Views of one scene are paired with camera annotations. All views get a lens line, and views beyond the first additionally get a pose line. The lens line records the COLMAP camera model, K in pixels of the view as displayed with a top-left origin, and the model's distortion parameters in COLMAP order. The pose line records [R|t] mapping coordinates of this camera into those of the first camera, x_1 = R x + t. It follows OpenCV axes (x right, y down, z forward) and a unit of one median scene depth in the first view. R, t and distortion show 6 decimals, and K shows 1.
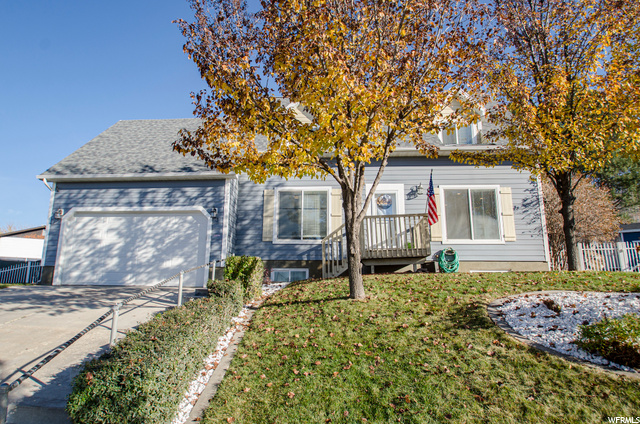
lens RADIAL K [[349.6, 0, 320.0], [0, 349.6, 212.0], [0, 0, 1]] dist [-0.004543, -0.000366]
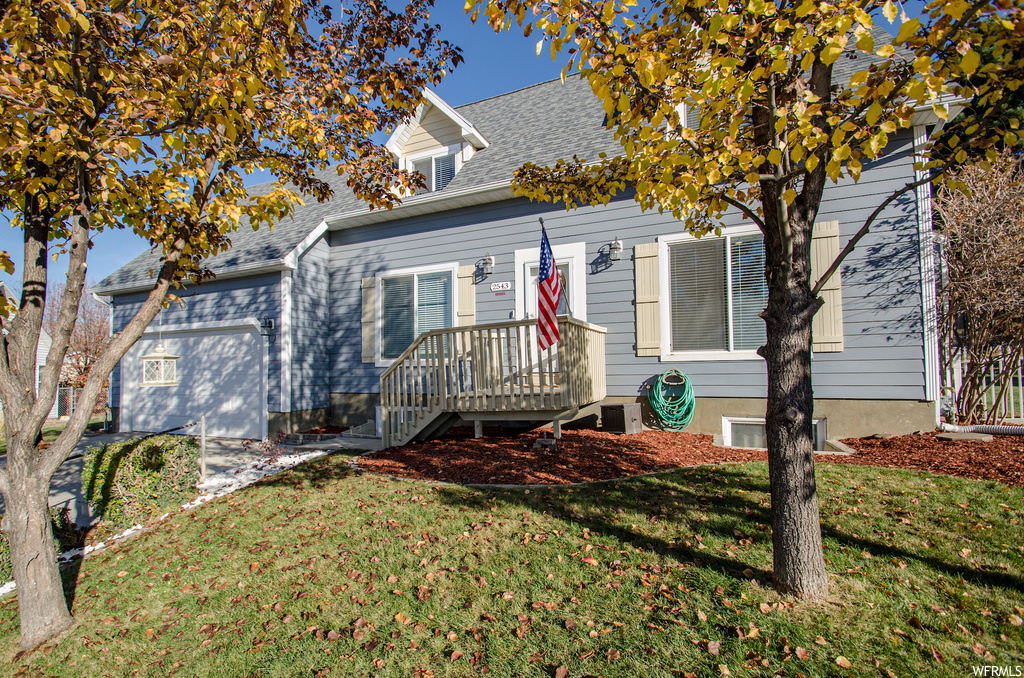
lens RADIAL K [[455.3, 0, 489.7], [0, 455.3, 352.0], [0, 0, 1]] dist [0.014170, -0.000092]
pose [[0.941904, -0.040909, -0.333380, 0.337975], [0.098120, 0.982773, 0.156622, -0.044091], [0.321230, -0.180234, 0.929692, 0.337522]]
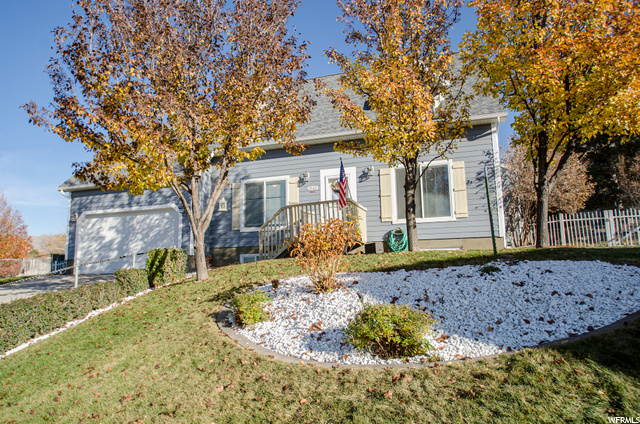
lens RADIAL K [[380.4, 0, 306.8], [0, 380.4, 212.6], [0, 0, 1]] dist [-0.000544, 0.000401]
pose [[0.970101, -0.062994, -0.234385, 0.369636], [0.078362, 0.995304, 0.056834, -0.023512], [0.229704, -0.073501, 0.970481, -0.119107]]
